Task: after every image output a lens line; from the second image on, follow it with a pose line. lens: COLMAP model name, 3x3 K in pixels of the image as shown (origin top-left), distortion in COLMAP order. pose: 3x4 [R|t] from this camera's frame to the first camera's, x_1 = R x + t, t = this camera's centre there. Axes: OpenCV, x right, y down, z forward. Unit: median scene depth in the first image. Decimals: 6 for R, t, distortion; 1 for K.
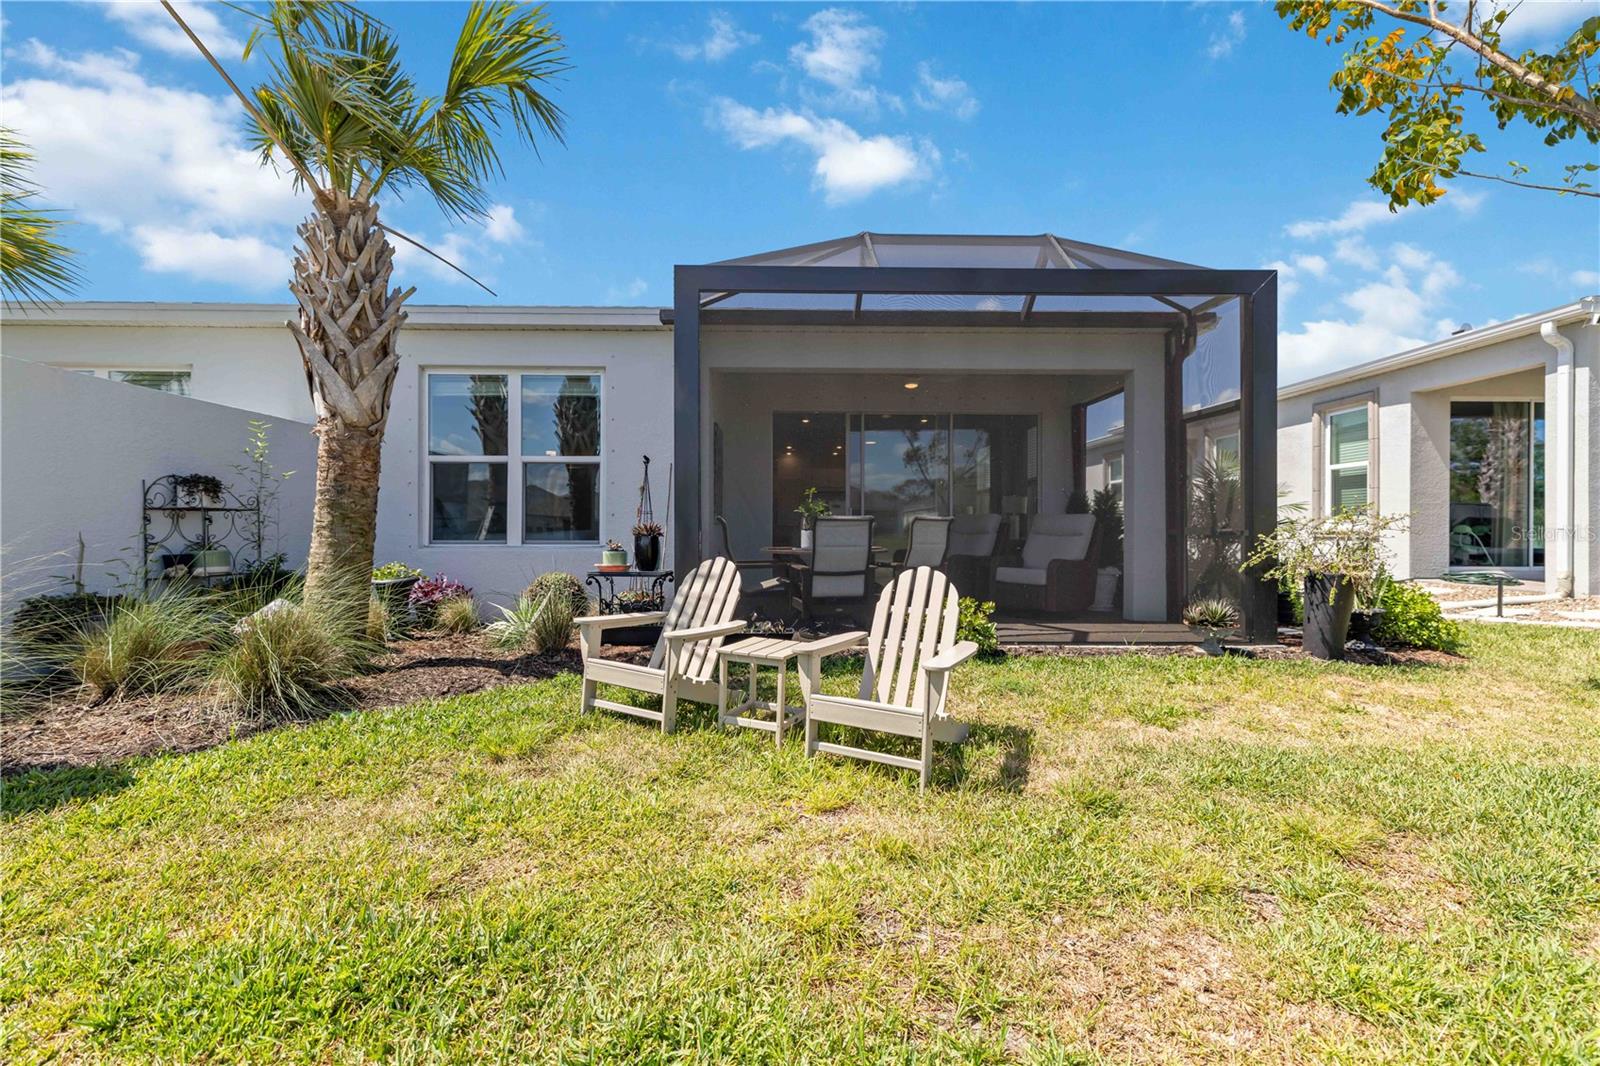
lens RADIAL K [[693.4, 0, 800.7], [0, 693.4, 527.3], [0, 0, 1]] dist [-0.000050, 0.000601]
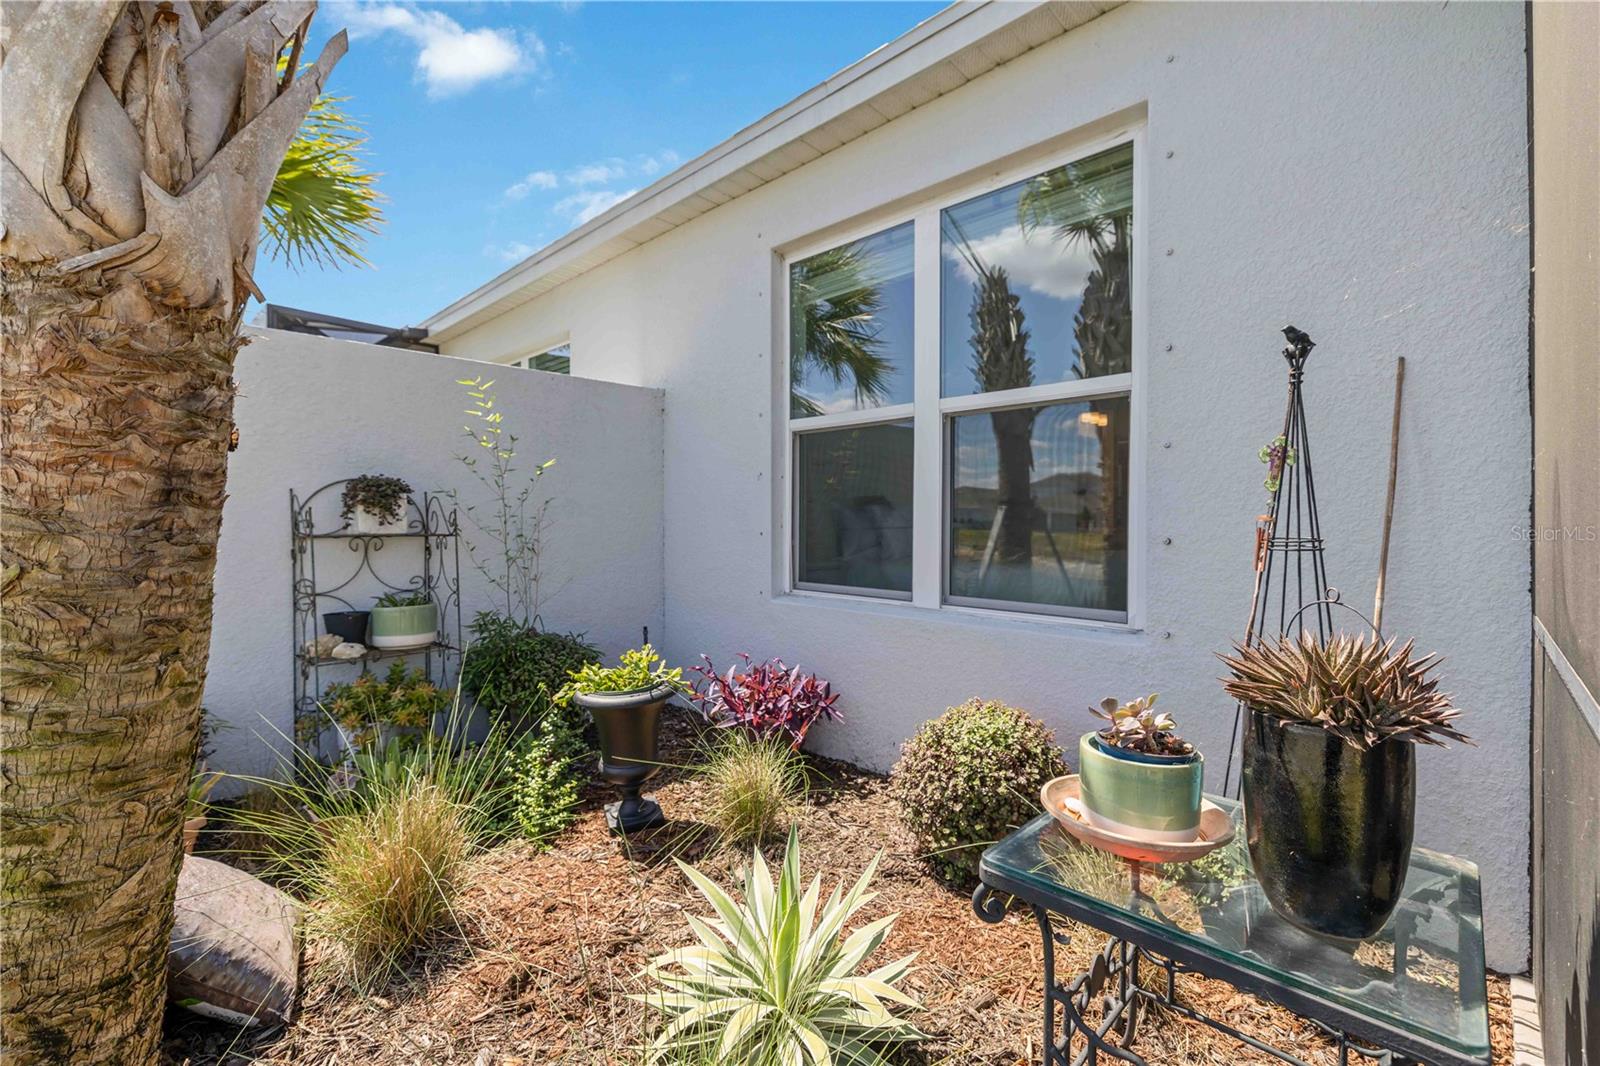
lens RADIAL K [[693.4, 0, 800.7], [0, 693.4, 527.3], [0, 0, 1]] dist [-0.000050, 0.000601]
pose [[0.690040, 0.004322, -0.723758, -0.157207], [0.003271, 0.999953, 0.009091, -0.028405], [0.723764, -0.008641, 0.689994, 0.659052]]
